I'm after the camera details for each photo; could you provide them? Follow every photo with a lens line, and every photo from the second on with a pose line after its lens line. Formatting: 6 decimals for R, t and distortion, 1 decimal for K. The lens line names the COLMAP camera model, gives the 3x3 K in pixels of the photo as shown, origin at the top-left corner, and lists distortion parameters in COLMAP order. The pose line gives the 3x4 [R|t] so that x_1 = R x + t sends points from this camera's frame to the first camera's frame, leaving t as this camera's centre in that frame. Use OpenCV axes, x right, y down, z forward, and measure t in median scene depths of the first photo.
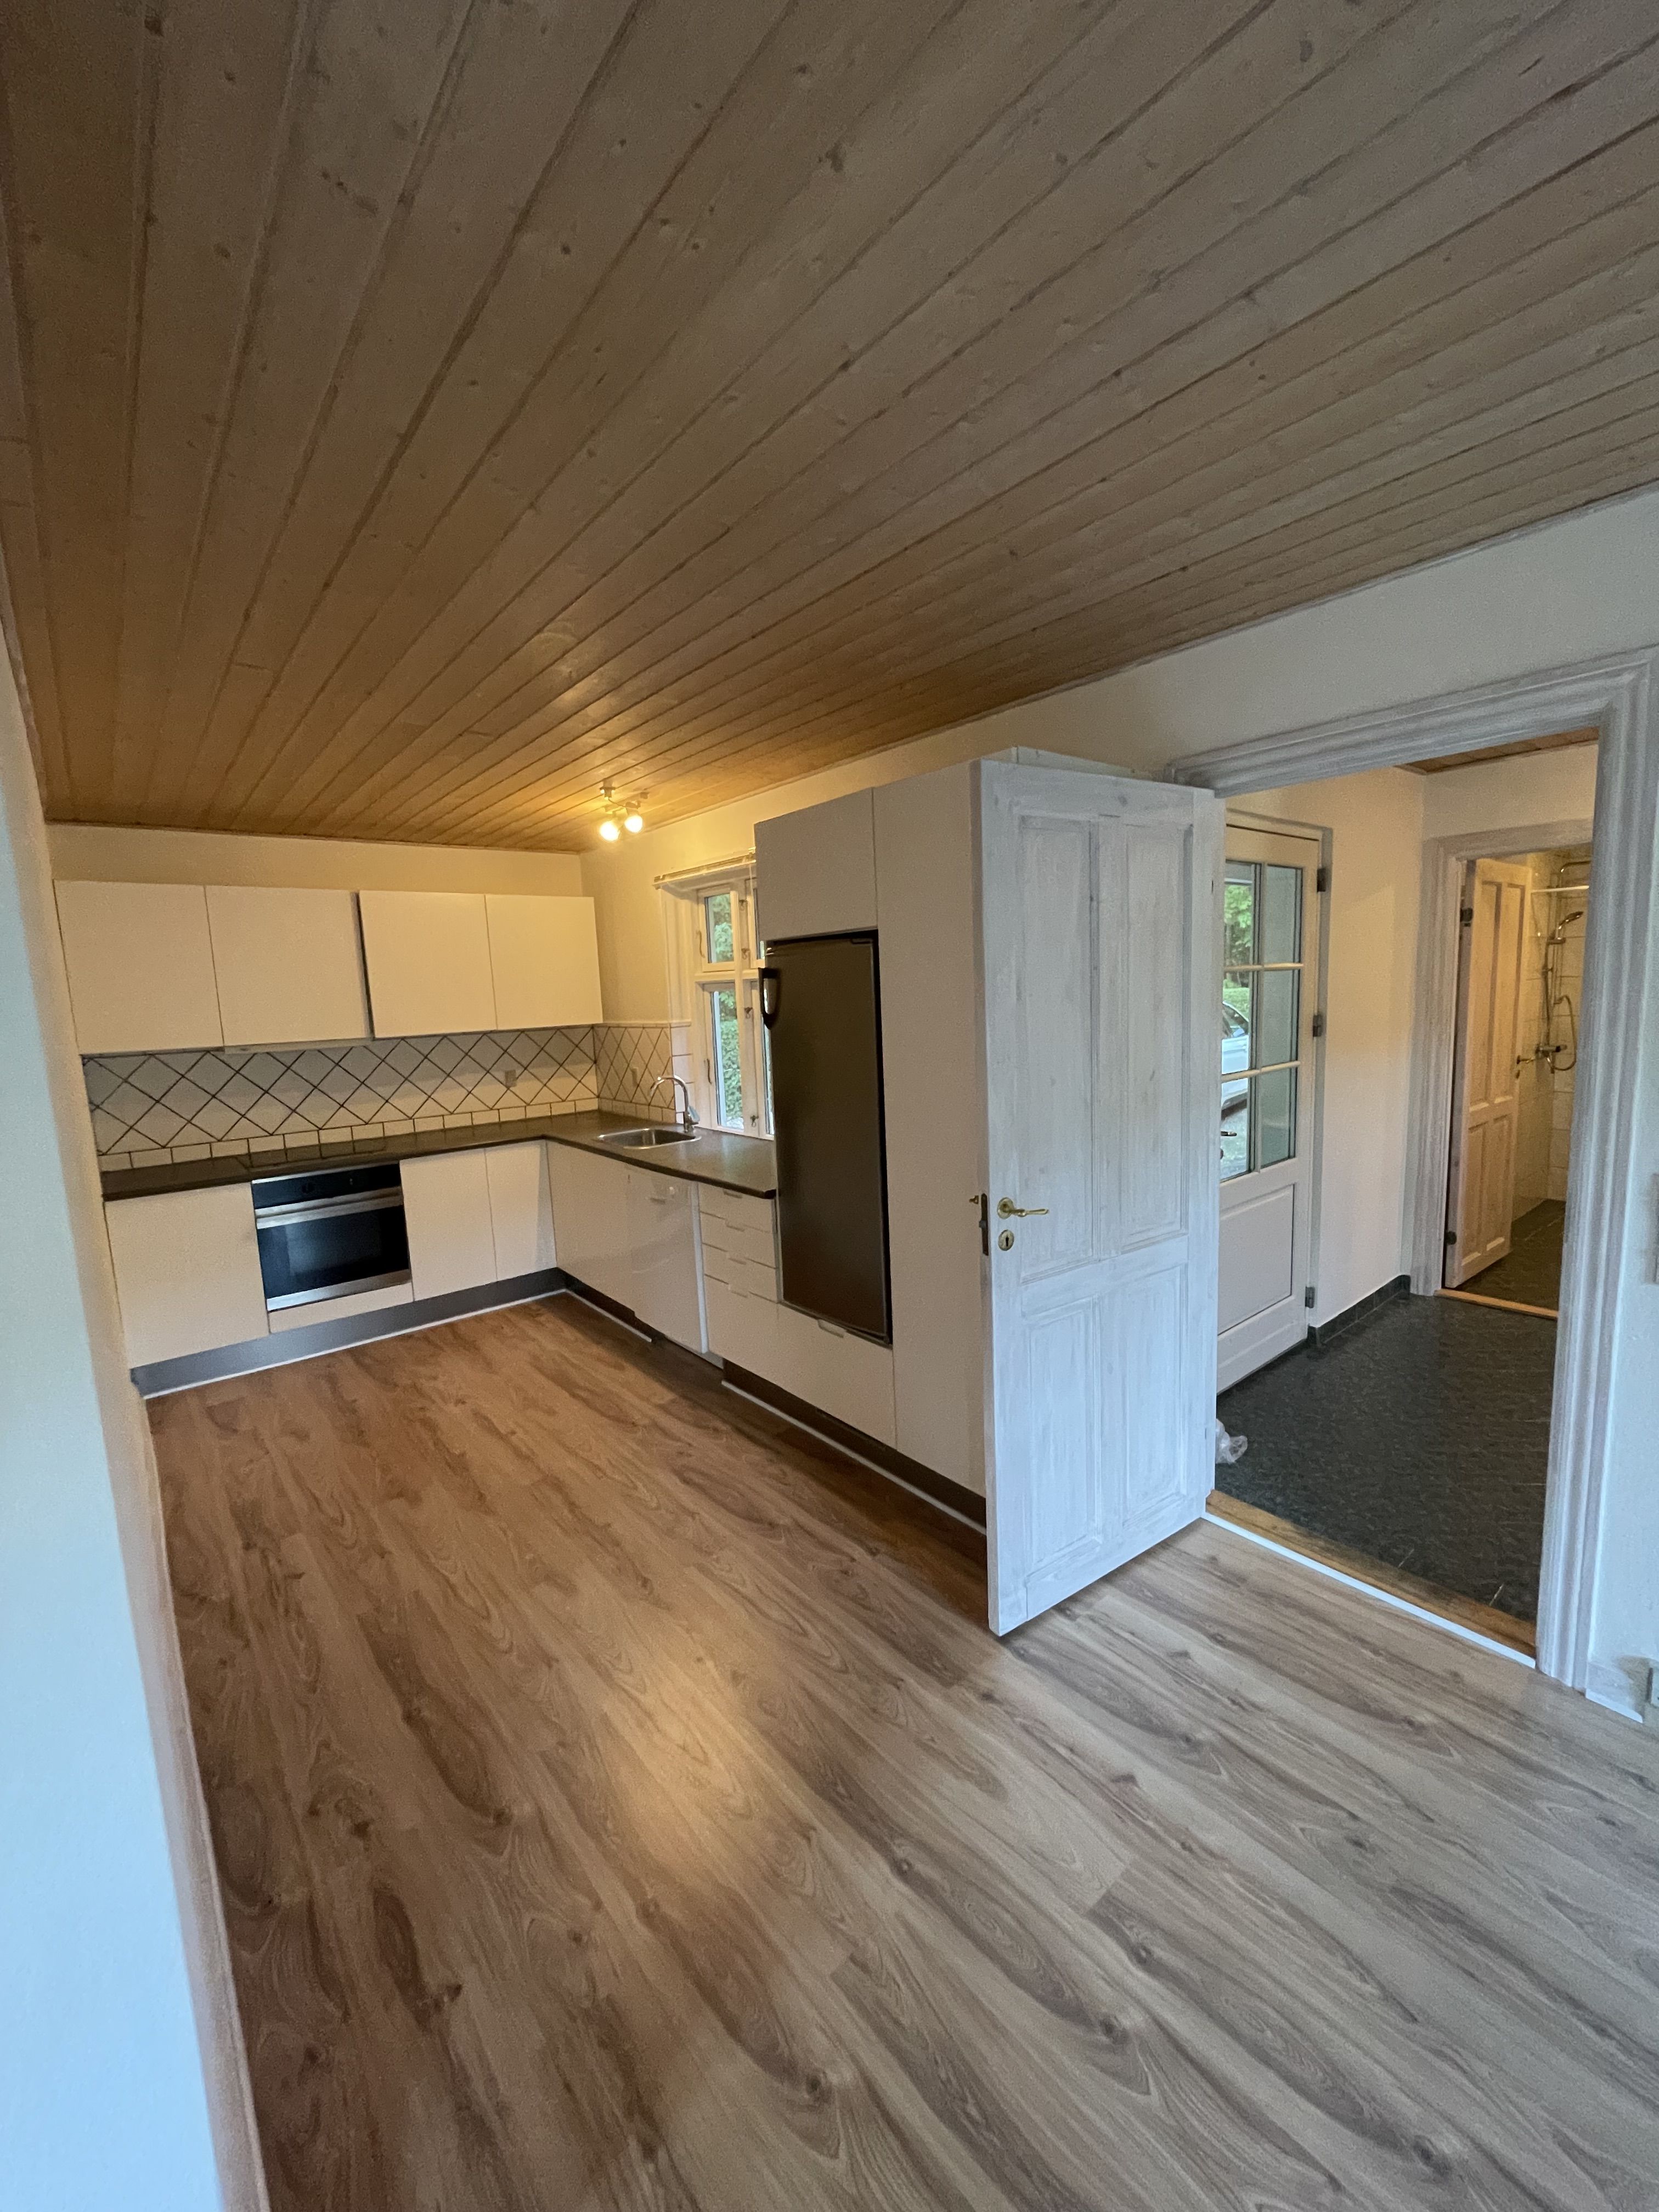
lens RADIAL K [[900.6, 0, 836.6], [0, 900.6, 1111.7], [0, 0, 1]] dist [-0.002469, -0.000244]
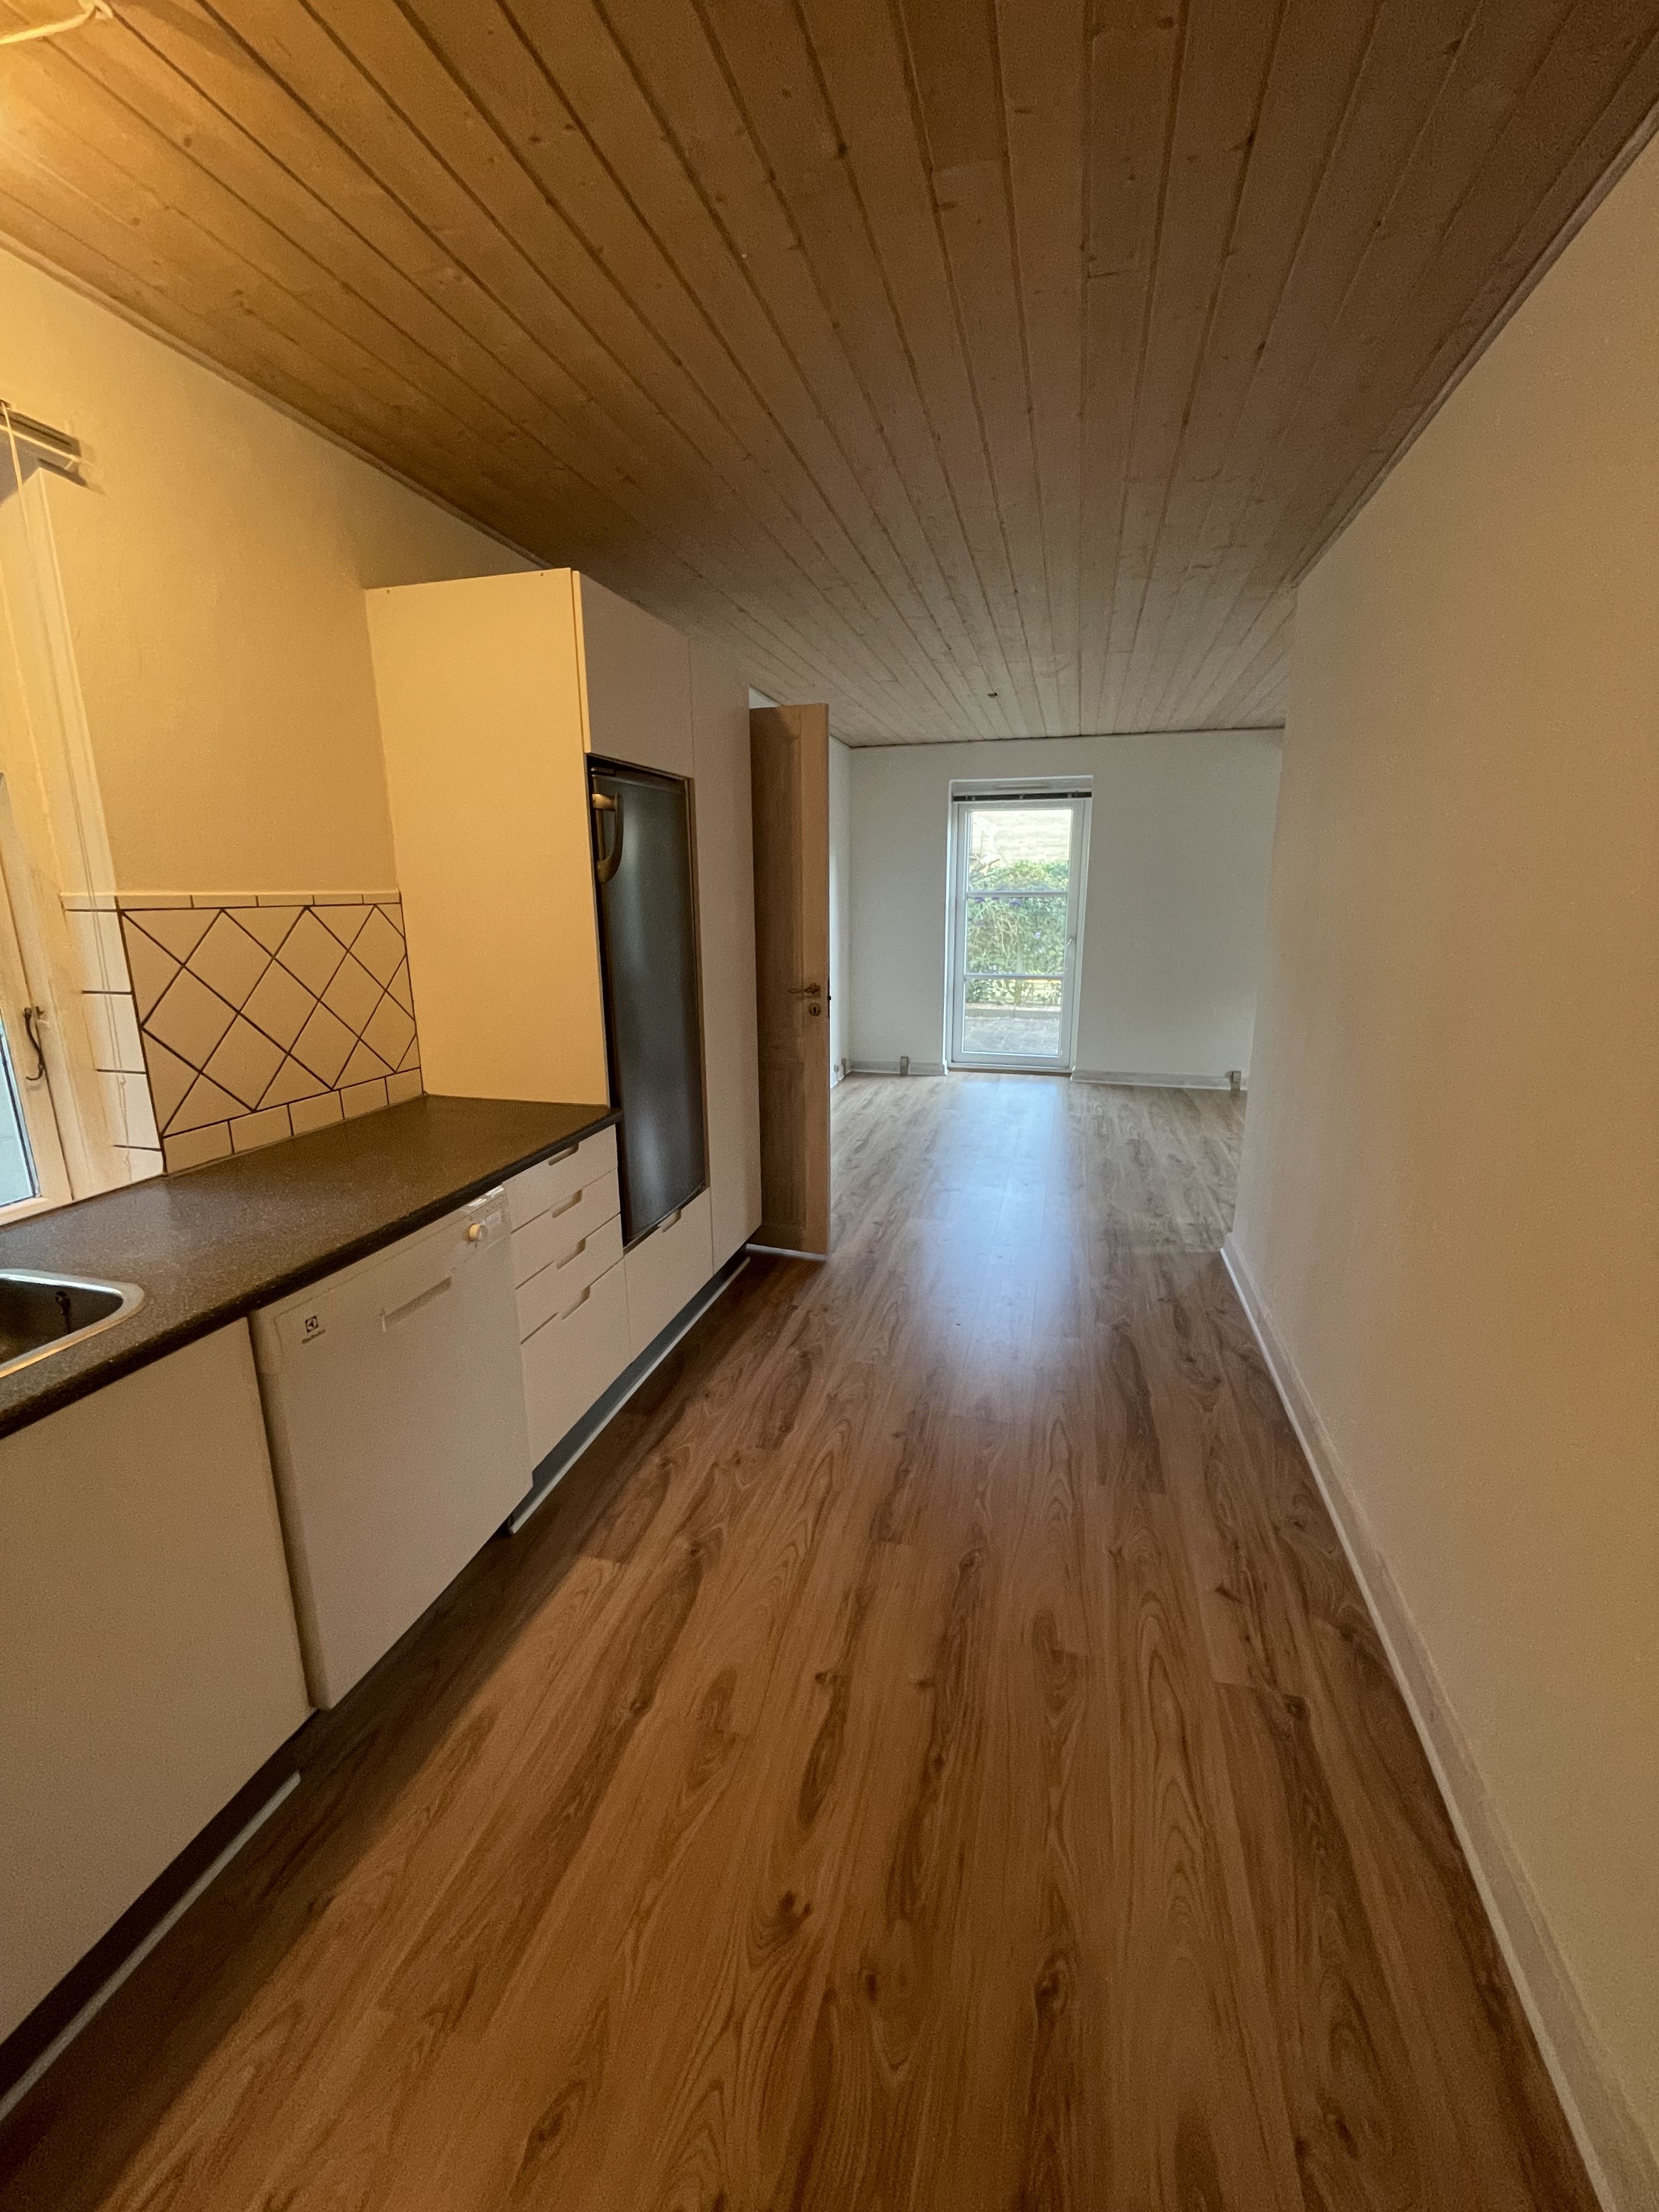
lens RADIAL K [[900.6, 0, 832.1], [0, 900.6, 1102.0], [0, 0, 1]] dist [-0.002469, -0.000244]
pose [[-0.582377, -0.144036, 0.800057, -0.853103], [0.142484, 0.950856, 0.274901, -0.104849], [-0.800334, 0.274092, -0.533234, 1.390231]]
